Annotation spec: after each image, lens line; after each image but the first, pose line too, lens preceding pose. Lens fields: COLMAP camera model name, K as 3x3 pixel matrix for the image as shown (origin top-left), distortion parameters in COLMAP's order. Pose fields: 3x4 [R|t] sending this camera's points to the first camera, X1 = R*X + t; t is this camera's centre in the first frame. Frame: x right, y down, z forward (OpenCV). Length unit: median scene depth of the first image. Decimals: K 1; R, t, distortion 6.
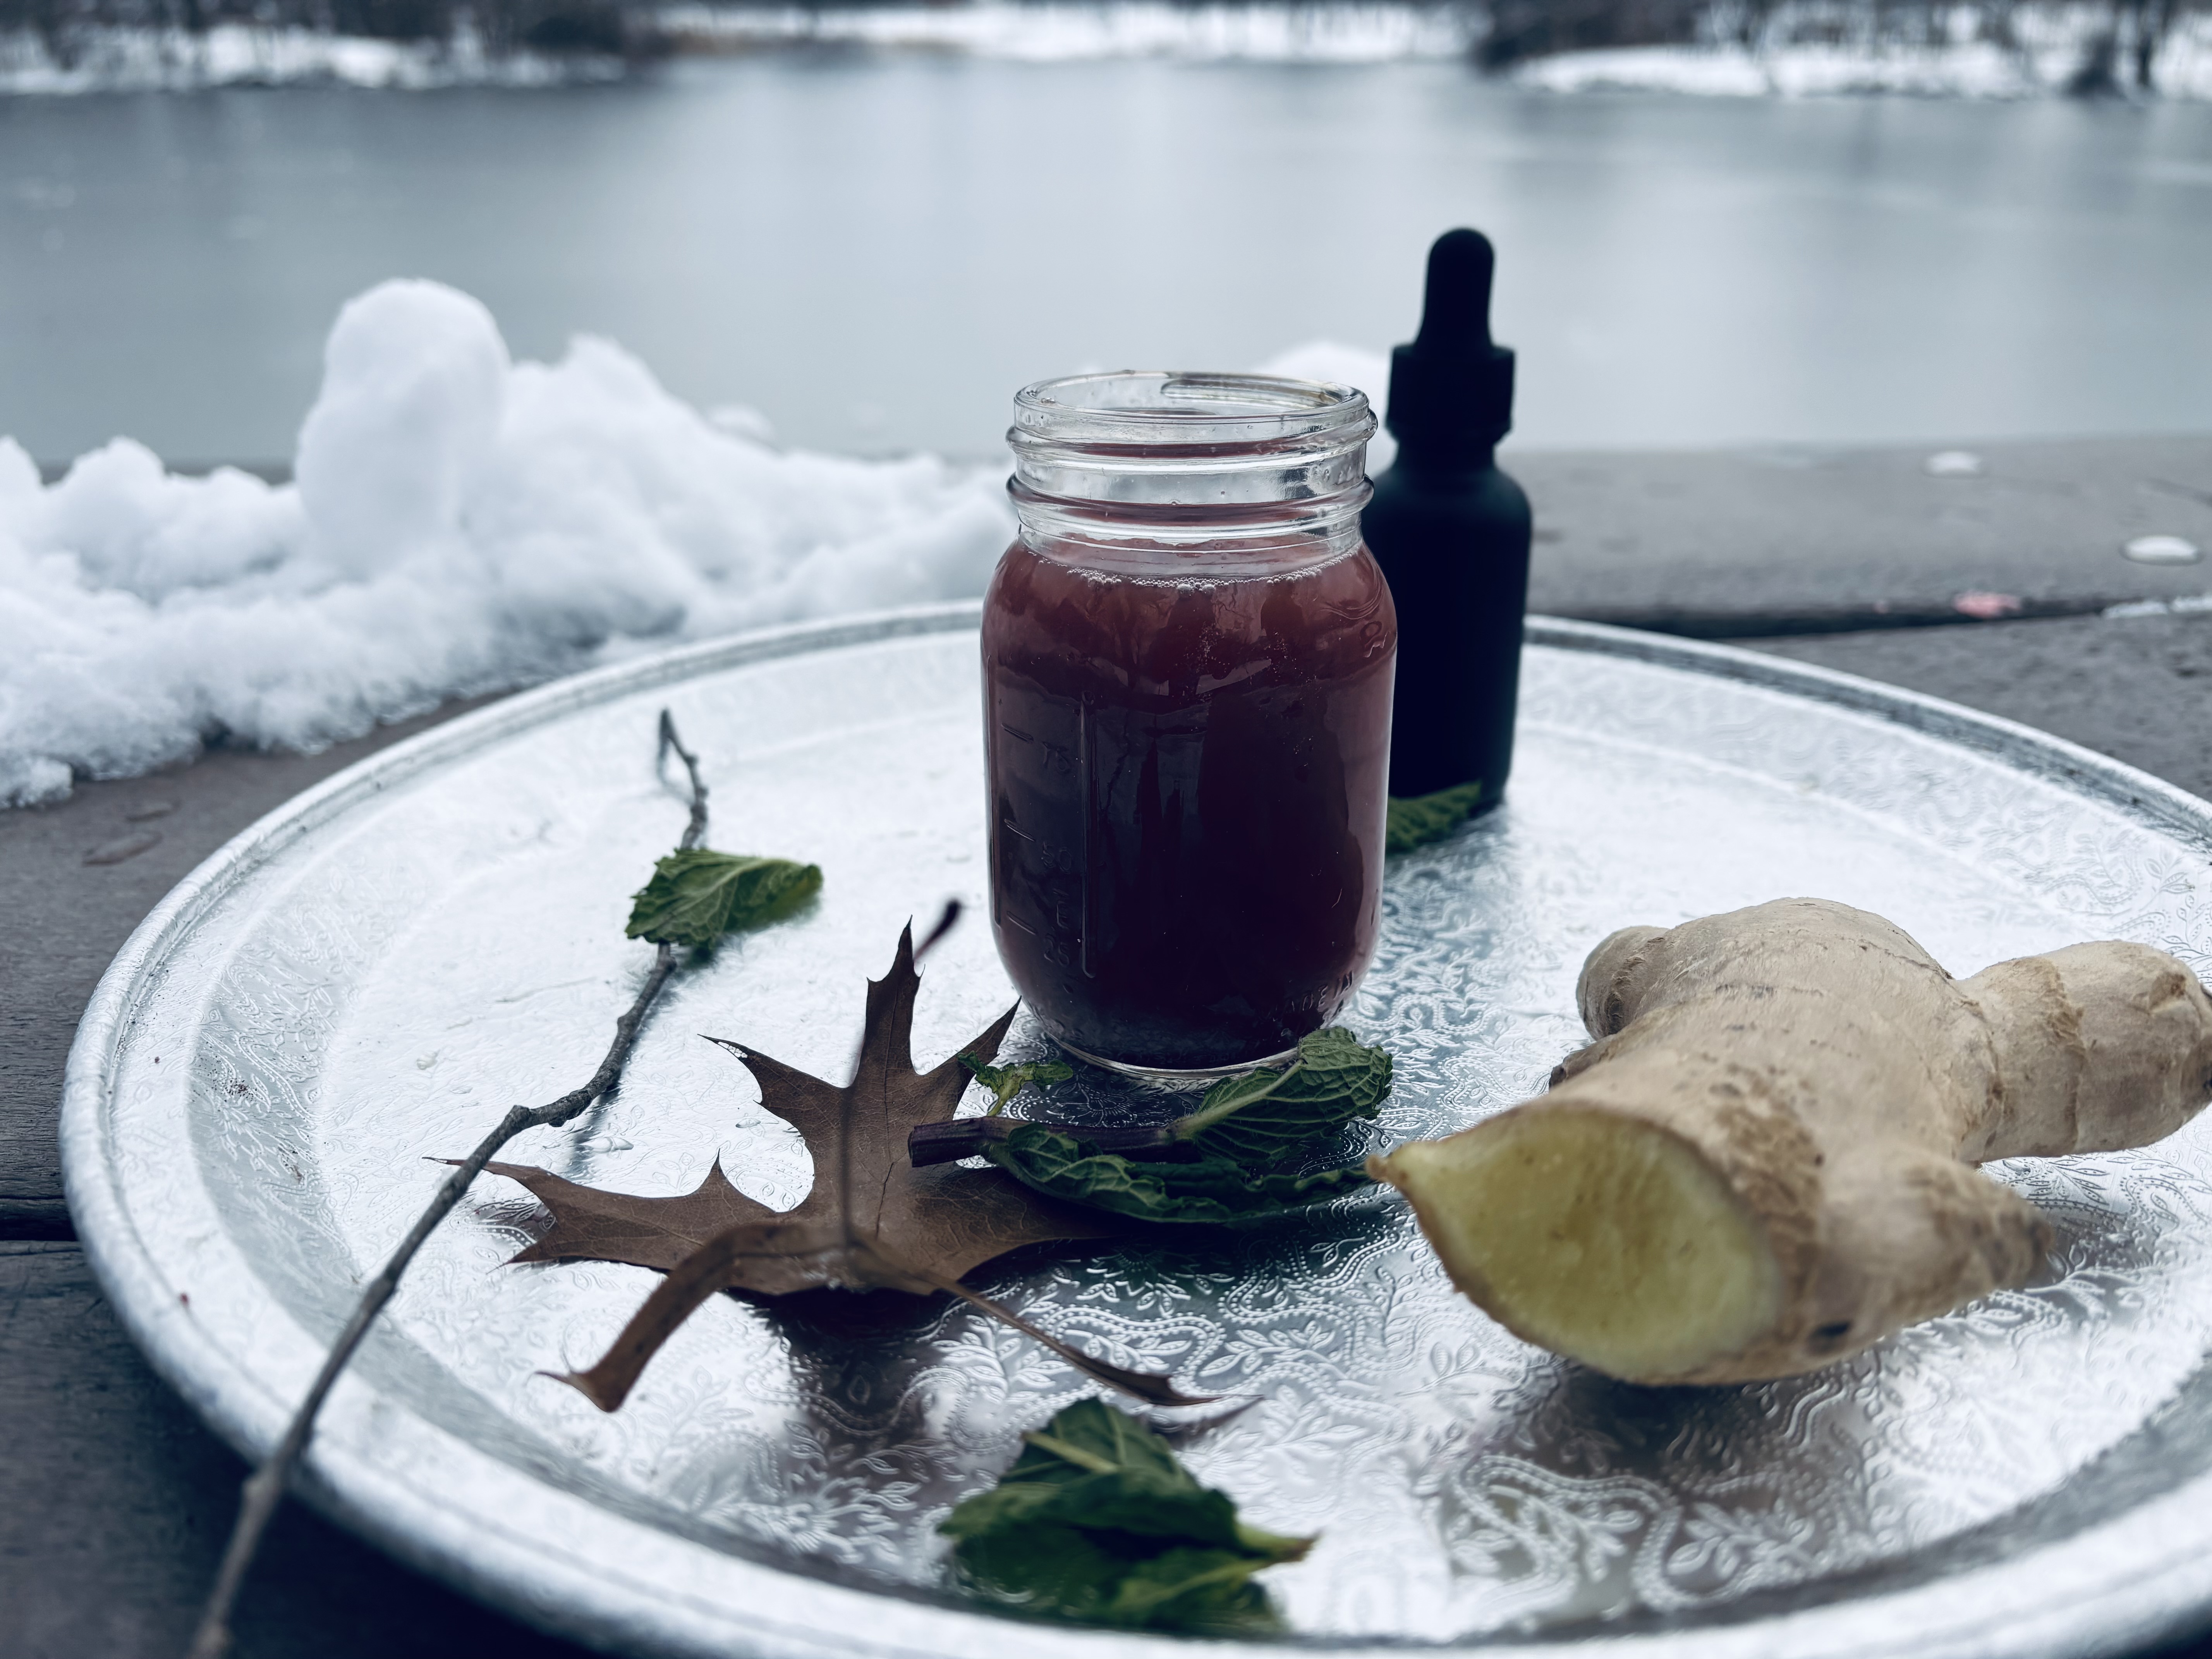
lens RADIAL K [[1716.1, 0, 1106.0], [0, 1716.1, 829.5], [0, 0, 1]] dist [-0.010845, -0.002479]
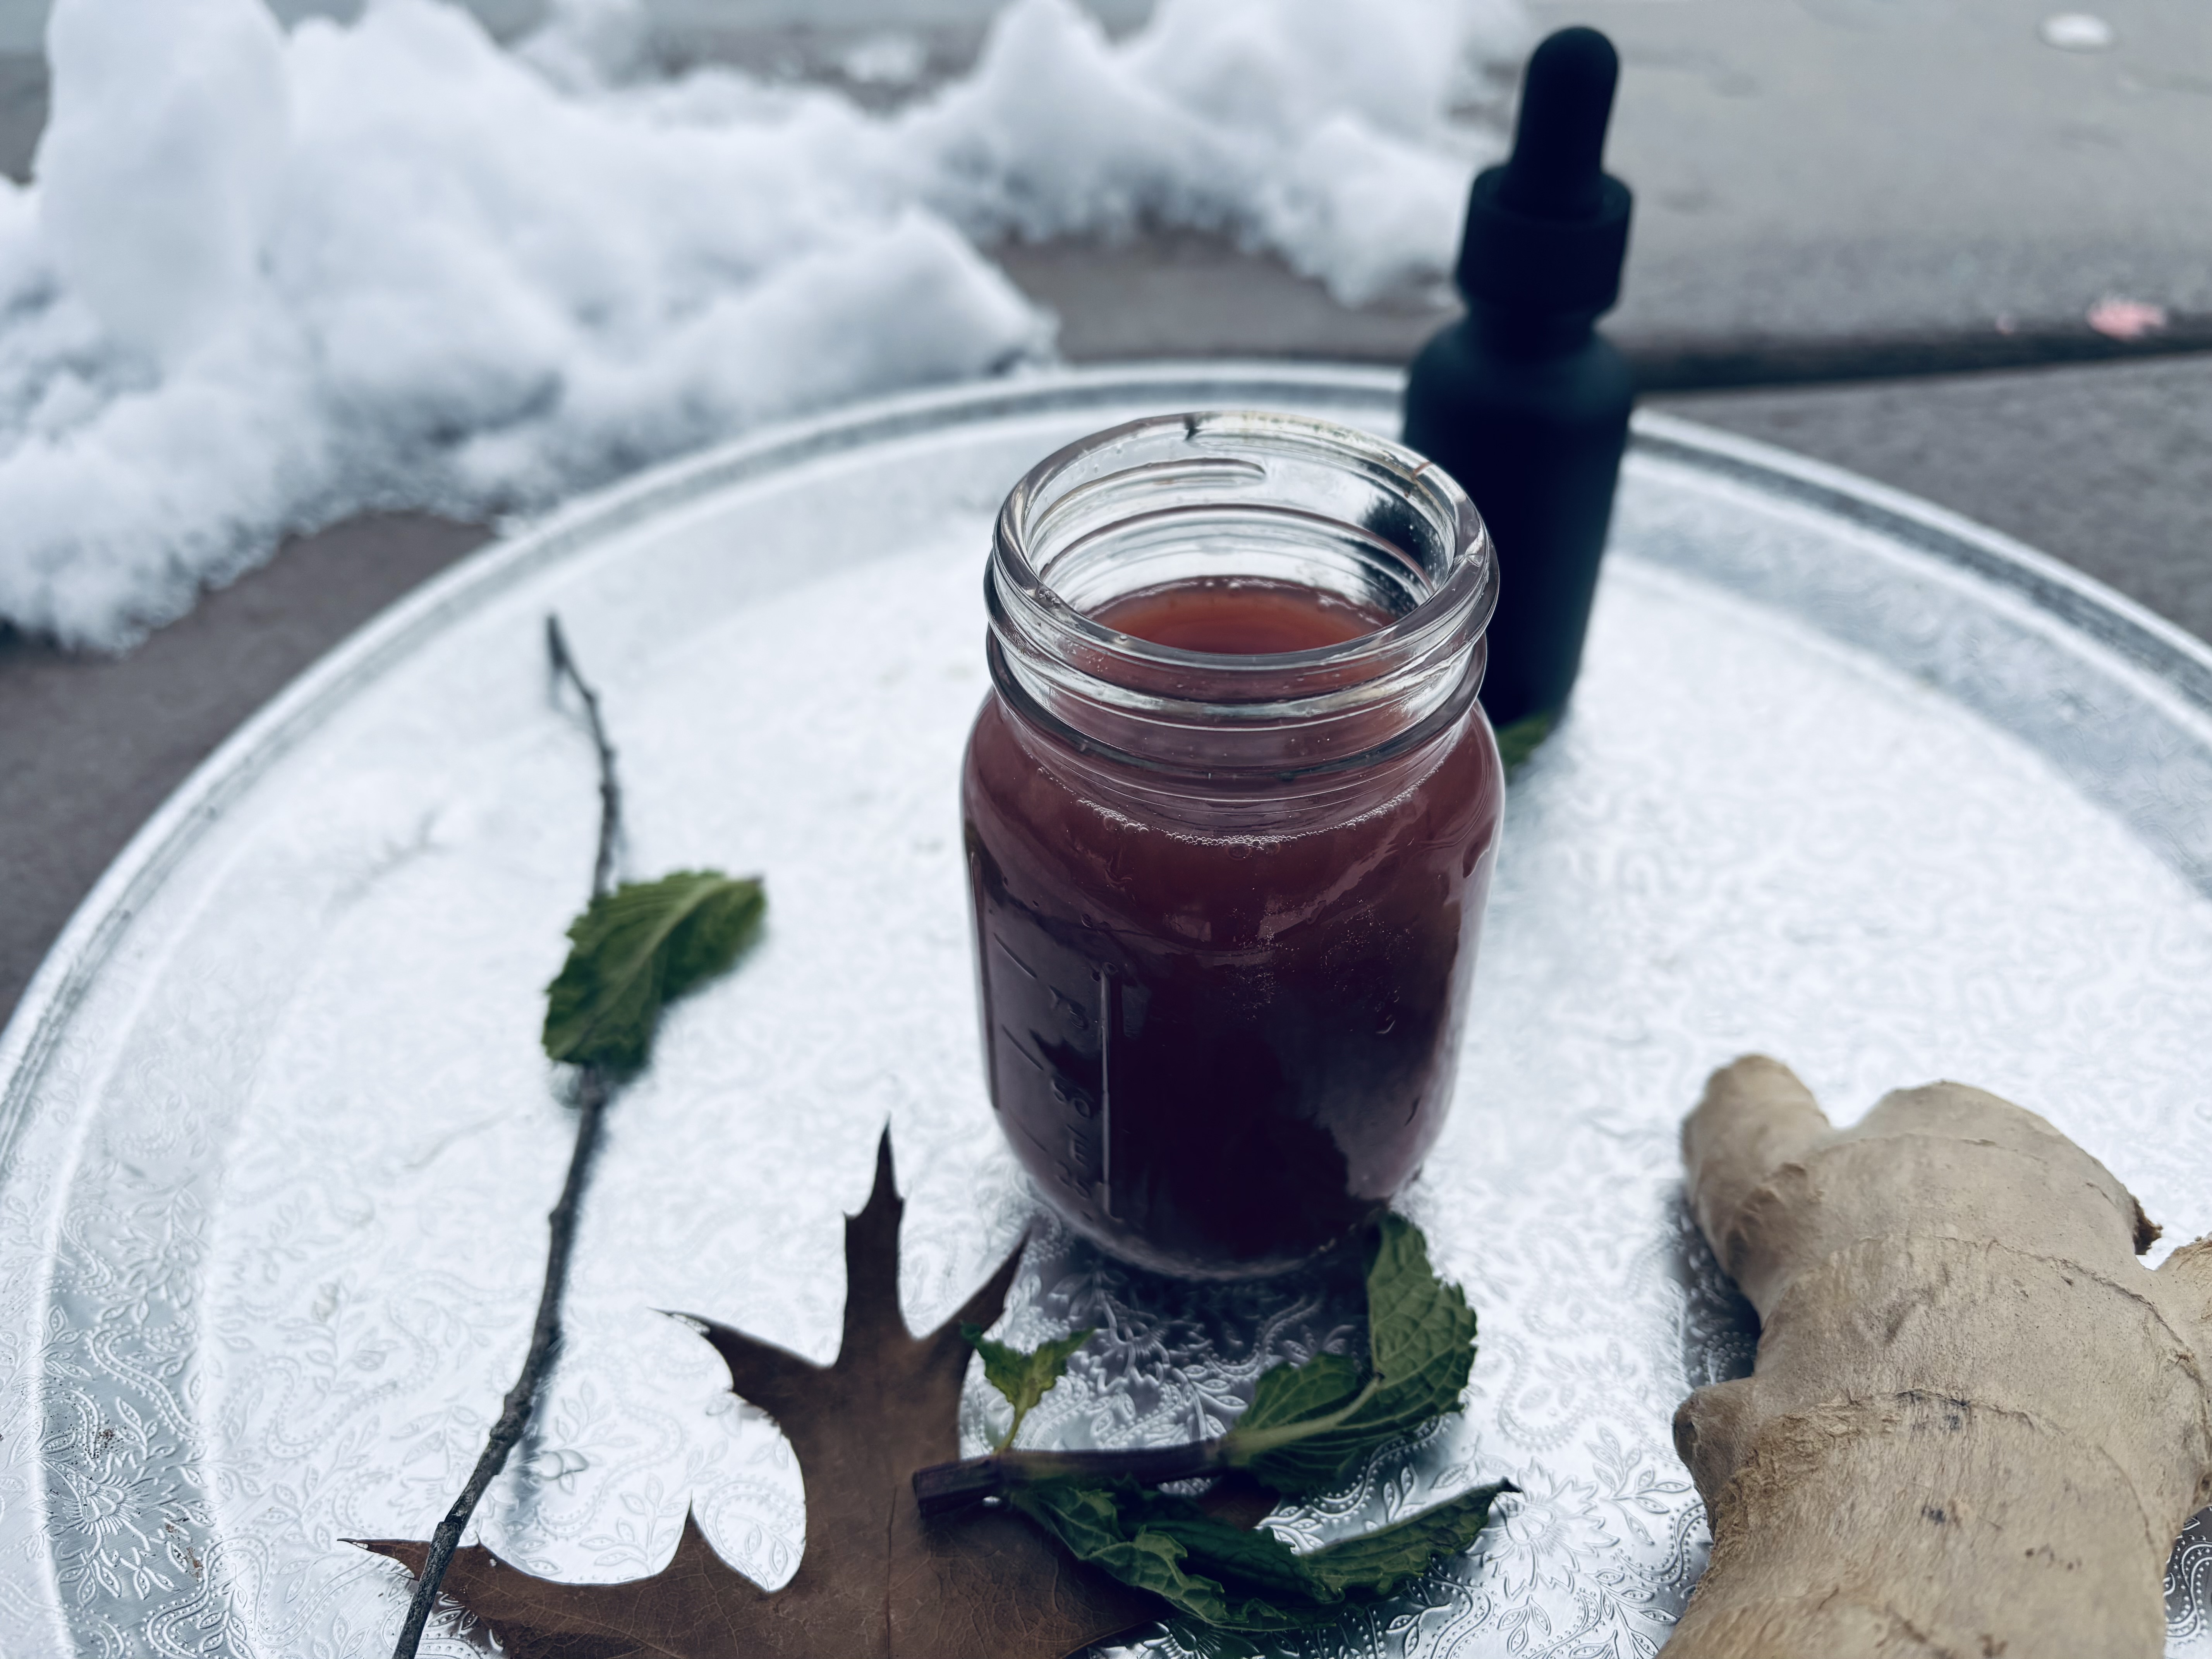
lens RADIAL K [[1716.1, 0, 1106.0], [0, 1716.1, 829.5], [0, 0, 1]] dist [-0.010845, -0.002479]
pose [[0.999061, -0.033392, 0.027601, -0.018671], [0.021891, 0.938902, 0.343488, -0.235136], [-0.037384, -0.342562, 0.938751, 0.179086]]
